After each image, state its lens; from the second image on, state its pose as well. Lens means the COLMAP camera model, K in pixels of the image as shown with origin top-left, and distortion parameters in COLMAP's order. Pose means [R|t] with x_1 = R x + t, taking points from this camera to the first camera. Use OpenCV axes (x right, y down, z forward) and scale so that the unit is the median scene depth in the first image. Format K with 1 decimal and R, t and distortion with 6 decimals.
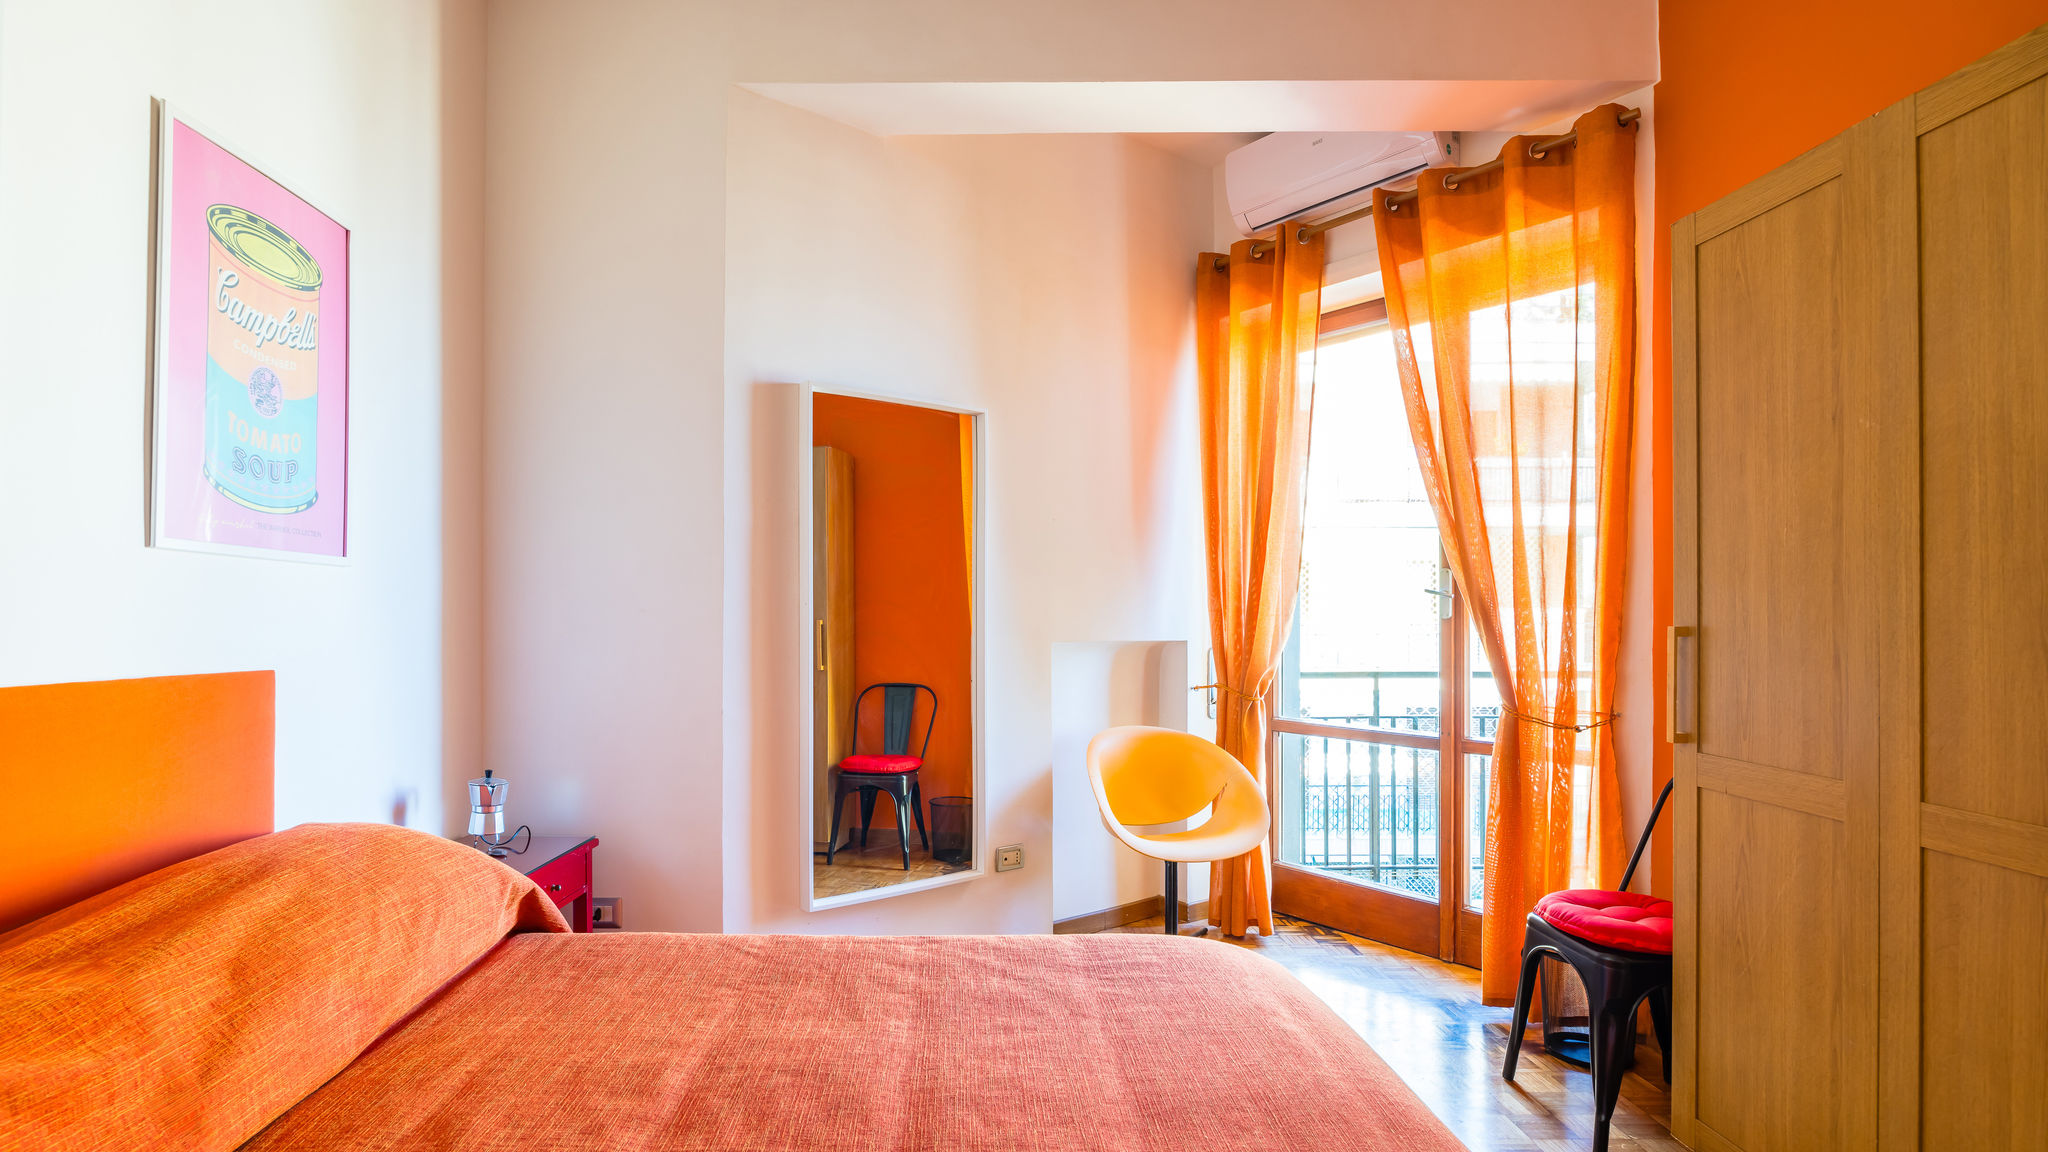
lens RADIAL K [[1053.6, 0, 1015.9], [0, 1053.6, 612.9], [0, 0, 1]] dist [-0.006257, -0.000191]
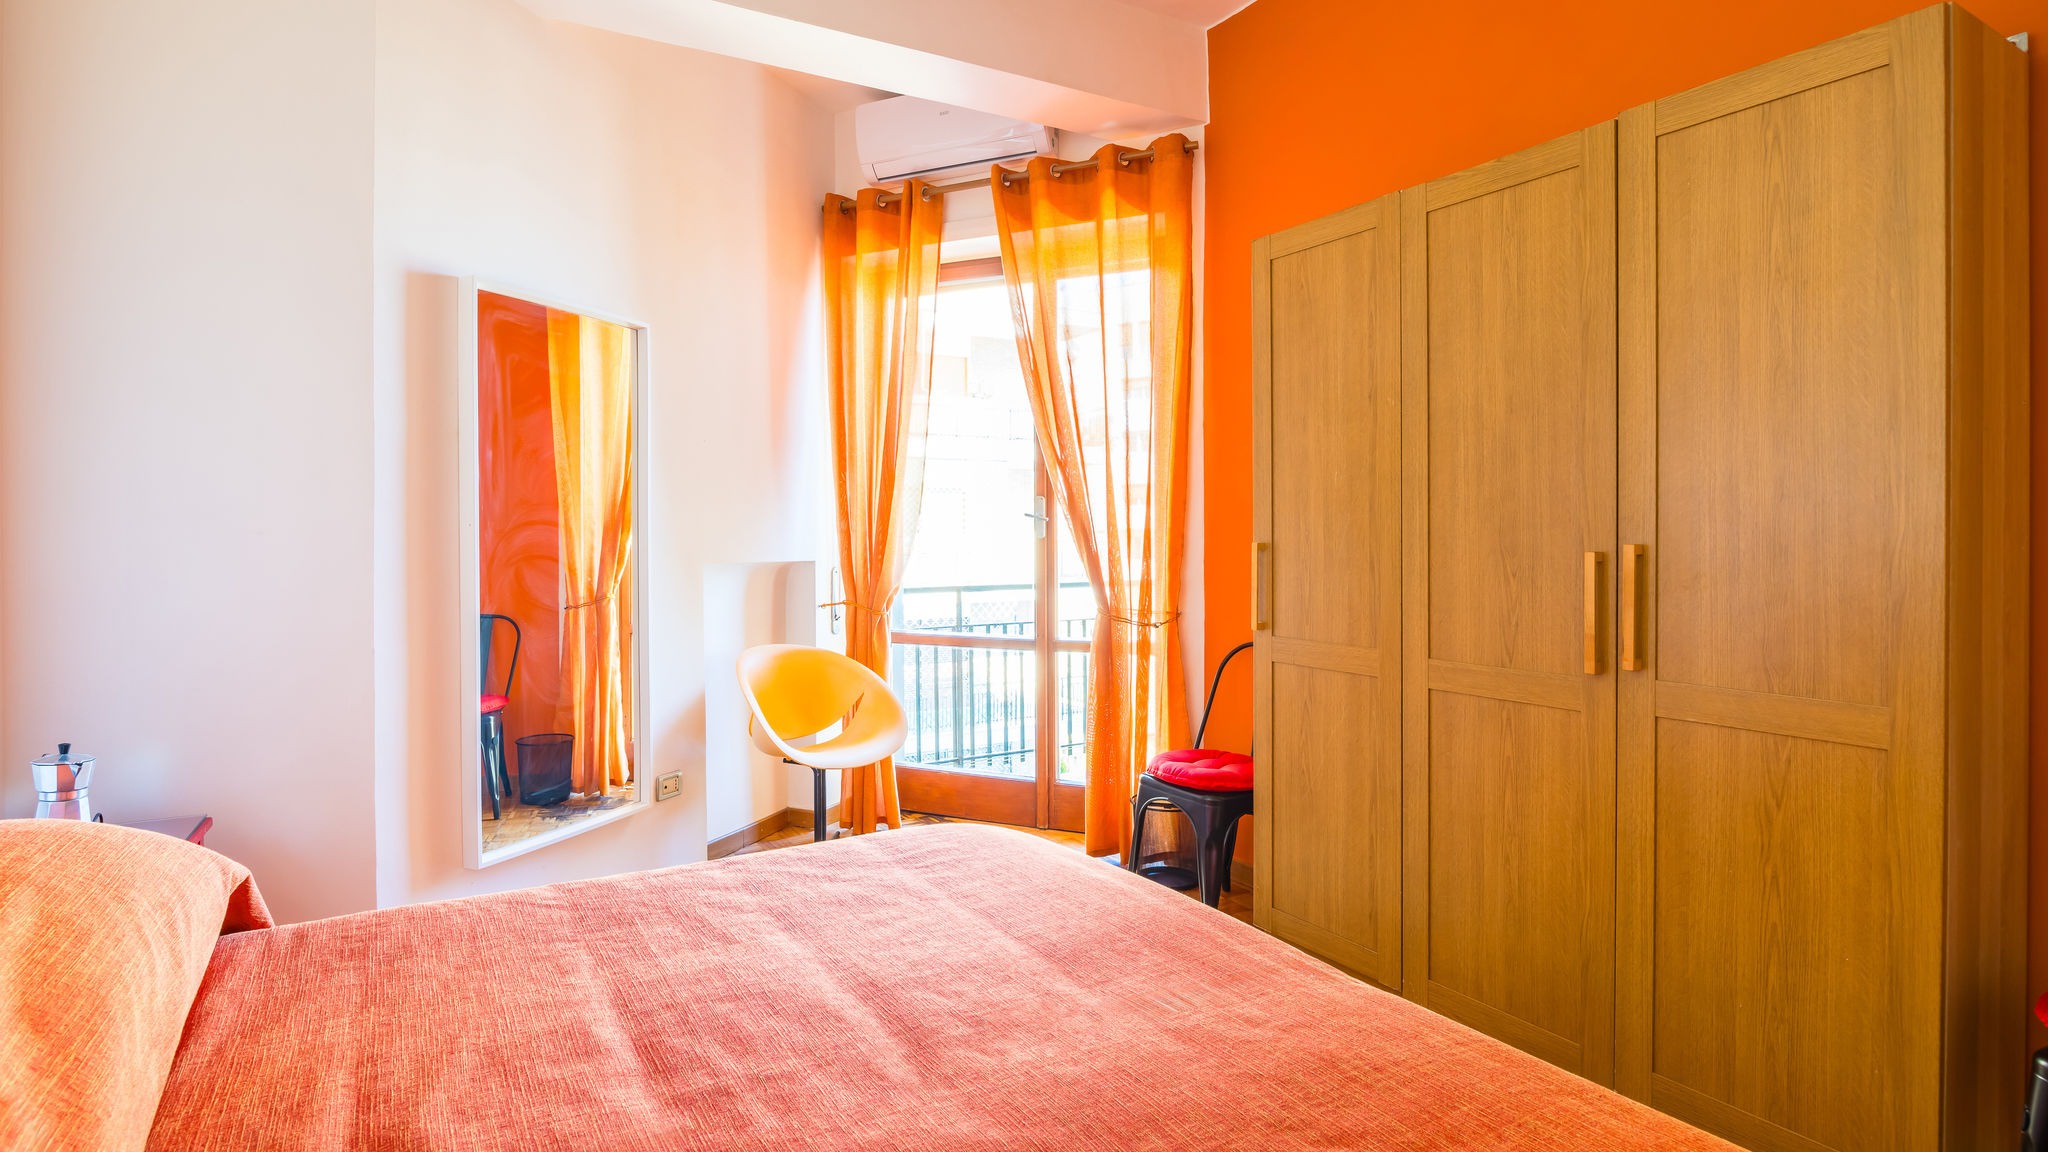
lens RADIAL K [[1042.4, 0, 995.0], [0, 1042.4, 539.2], [0, 0, 1]] dist [-0.003455, 0.000210]
pose [[0.866526, -0.005674, 0.499100, -0.239118], [0.003782, 0.999981, 0.004801, 0.000477], [-0.499118, -0.002273, 0.866531, 0.013345]]
